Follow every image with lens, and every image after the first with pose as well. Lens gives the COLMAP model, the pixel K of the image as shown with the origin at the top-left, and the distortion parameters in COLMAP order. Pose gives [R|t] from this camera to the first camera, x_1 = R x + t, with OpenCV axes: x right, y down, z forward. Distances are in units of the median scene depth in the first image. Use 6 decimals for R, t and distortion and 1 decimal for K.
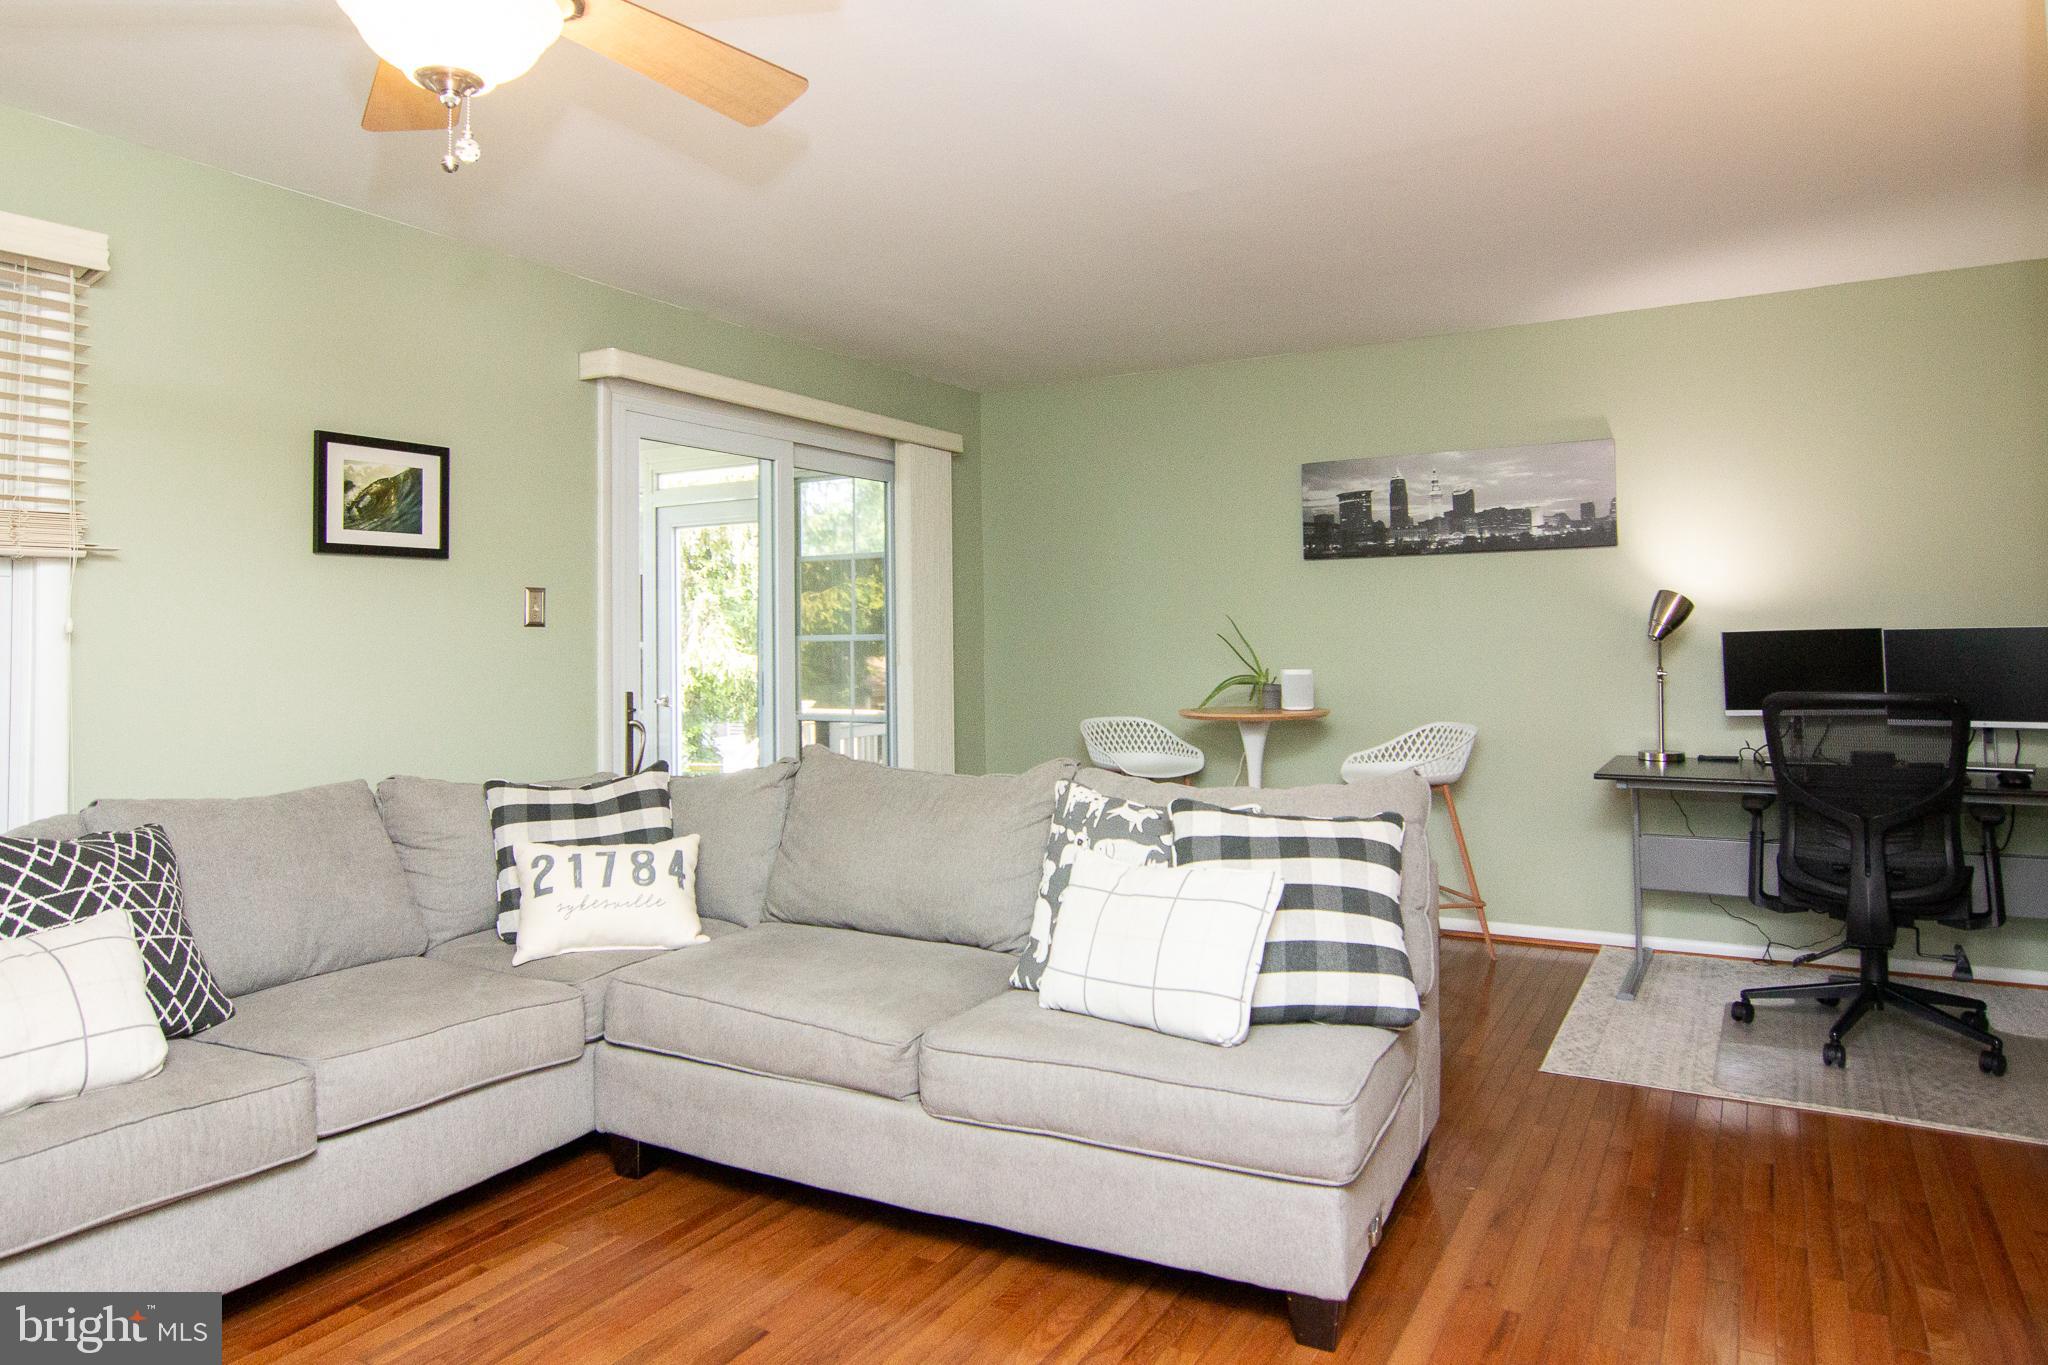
lens RADIAL K [[1284.4, 0, 1042.9], [0, 1284.4, 601.0], [0, 0, 1]] dist [-0.008141, -0.004725]
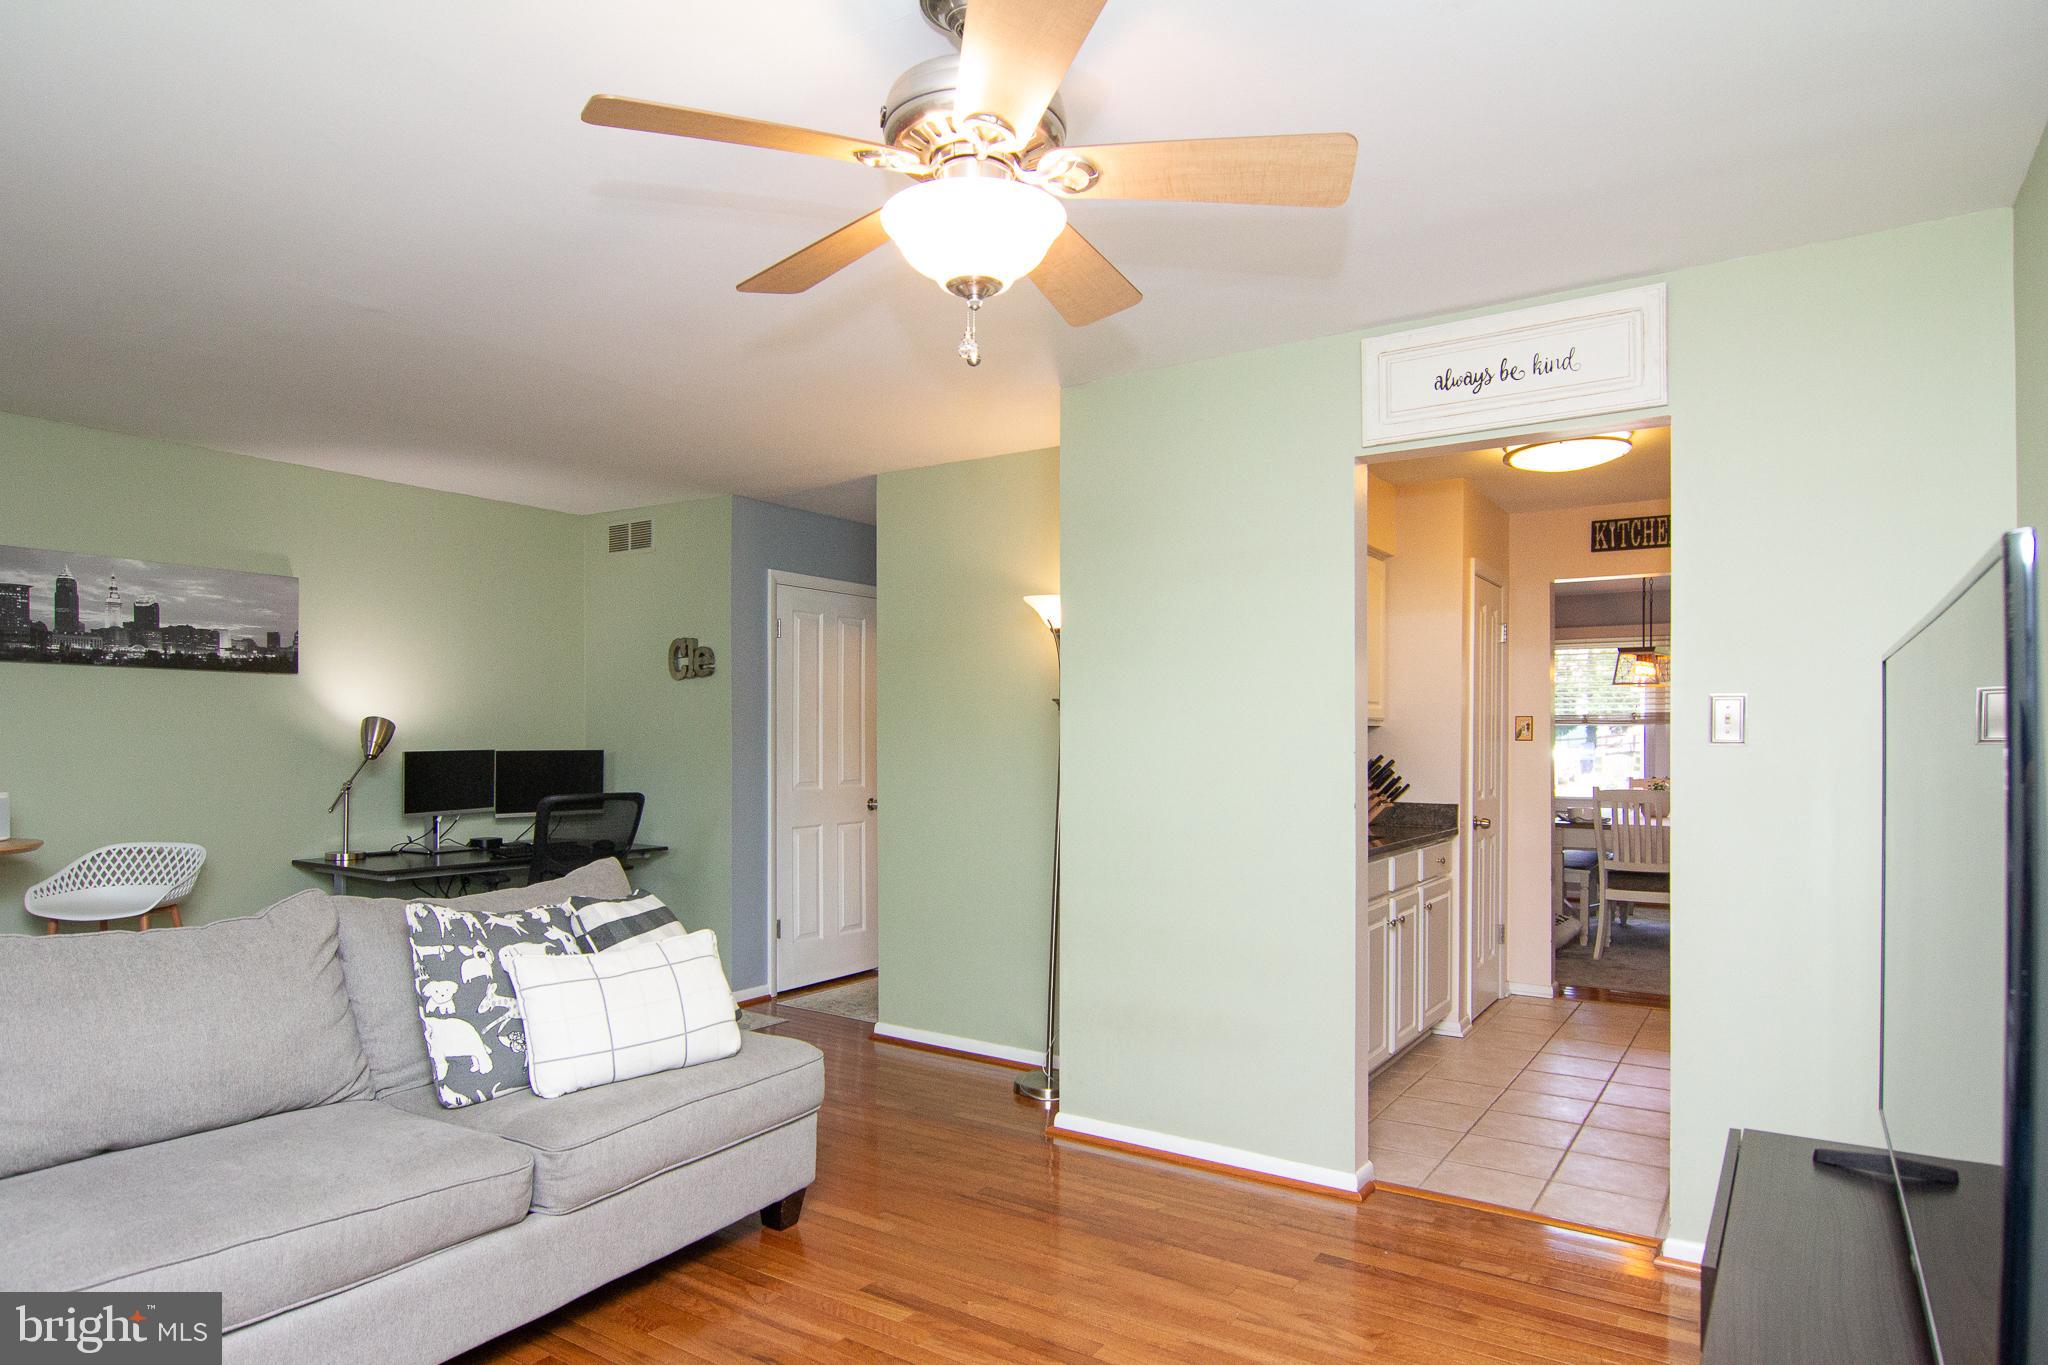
lens RADIAL K [[1189.1, 0, 1021.5], [0, 1189.1, 728.0], [0, 0, 1]] dist [-0.012637, 0.000031]
pose [[0.068561, 0.024626, 0.997343, -0.514657], [-0.035476, 0.999123, -0.022231, 0.004606], [-0.997016, -0.033858, 0.069374, 0.279340]]
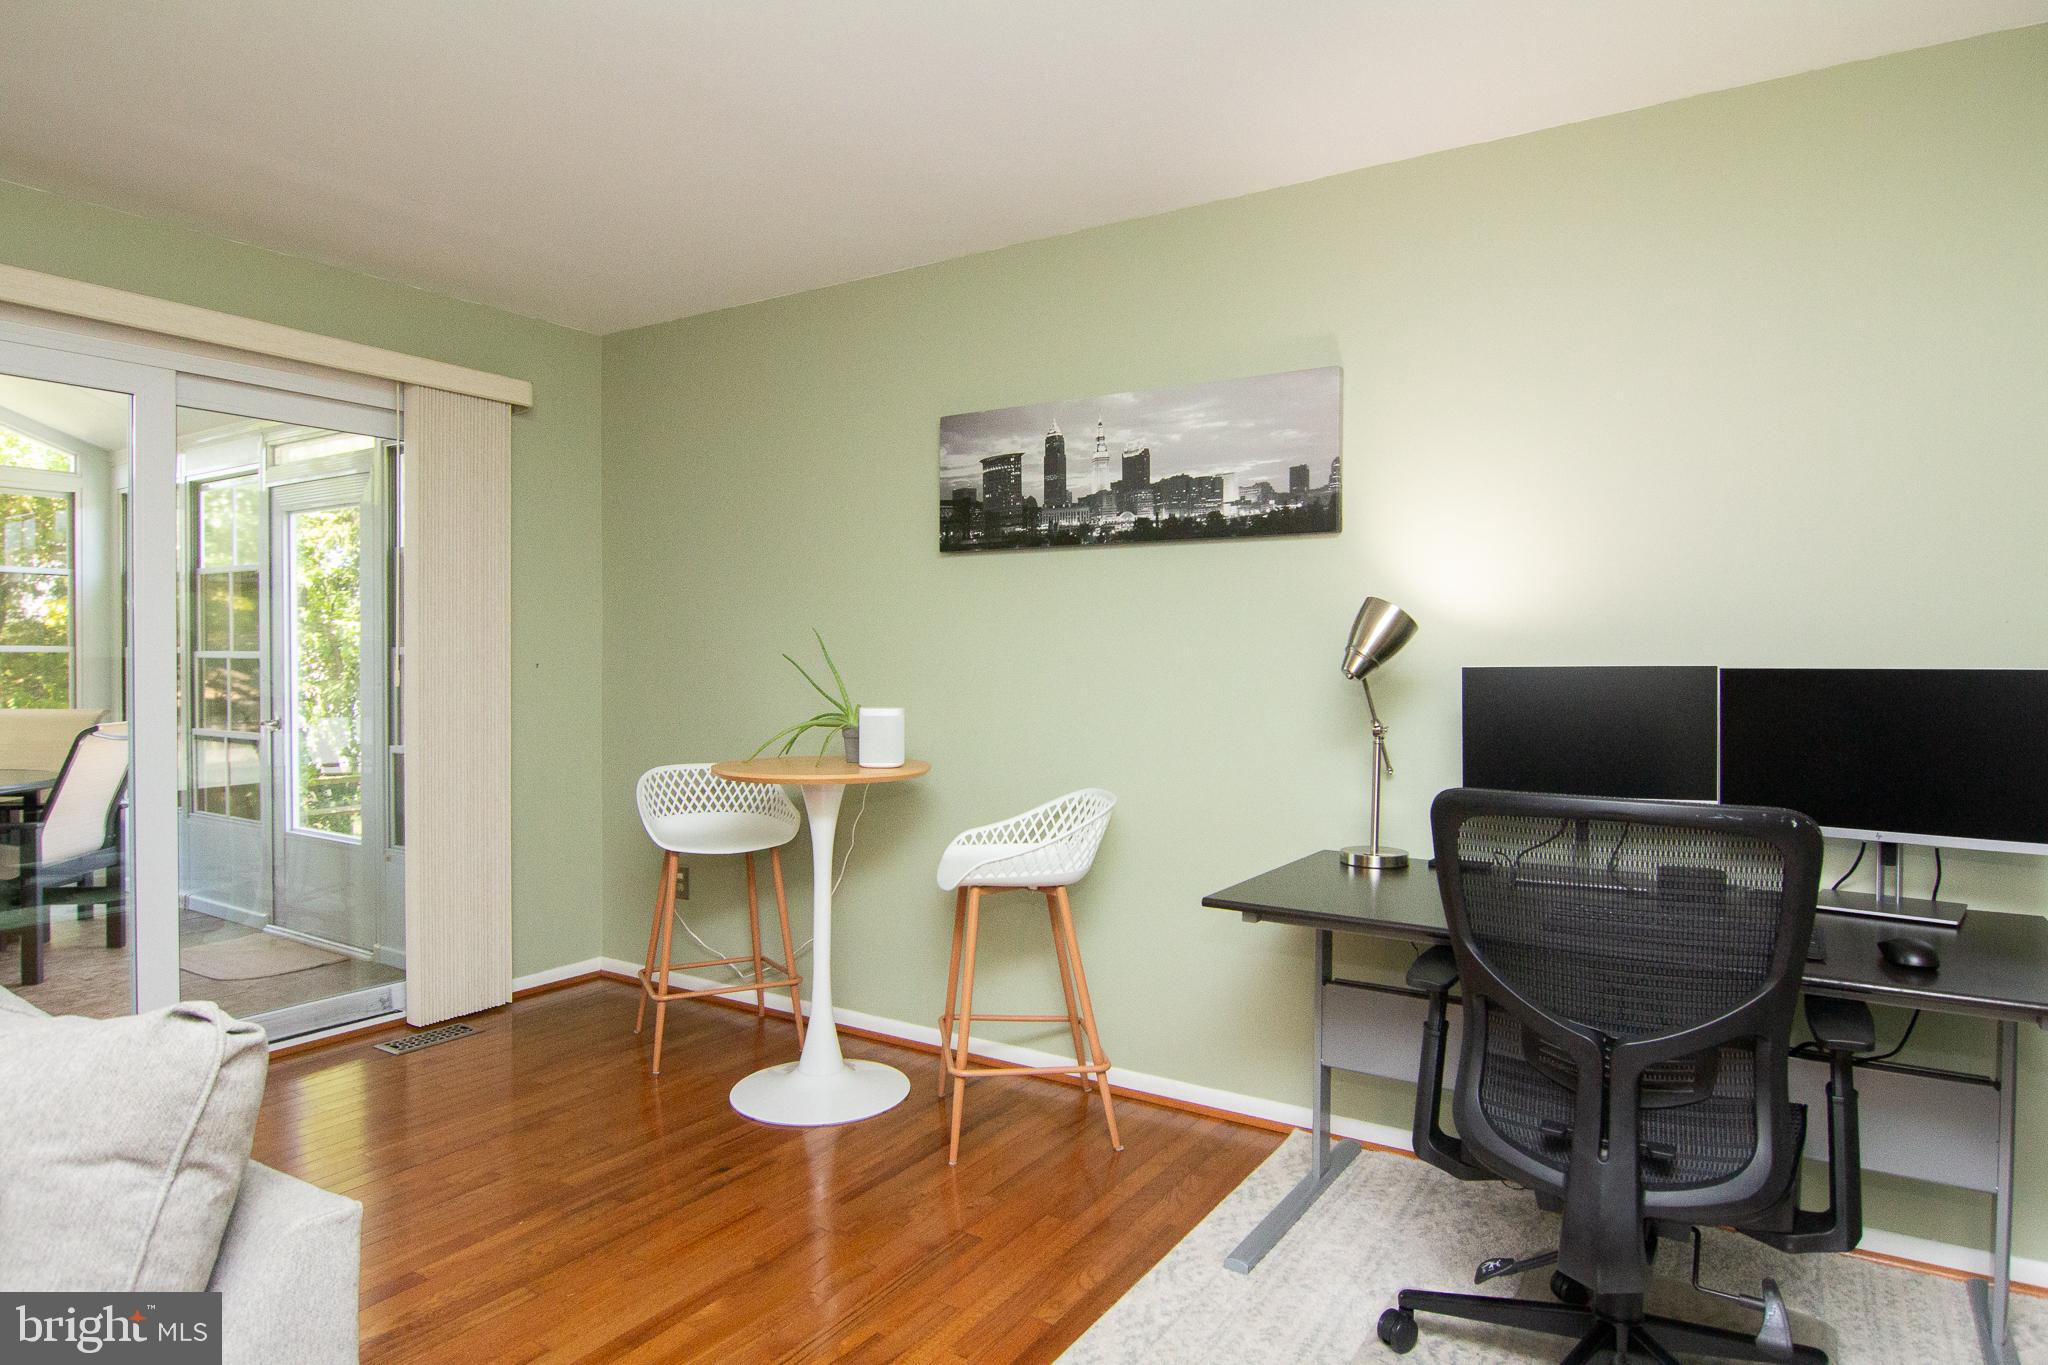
lens RADIAL K [[1189.1, 0, 1025.9], [0, 1189.1, 686.1], [0, 0, 1]] dist [-0.012637, 0.000031]
pose [[0.997795, 0.023038, -0.062240, 0.312941], [-0.019749, 0.998401, 0.052962, 0.006080], [0.063361, -0.051616, 0.996655, 0.366063]]
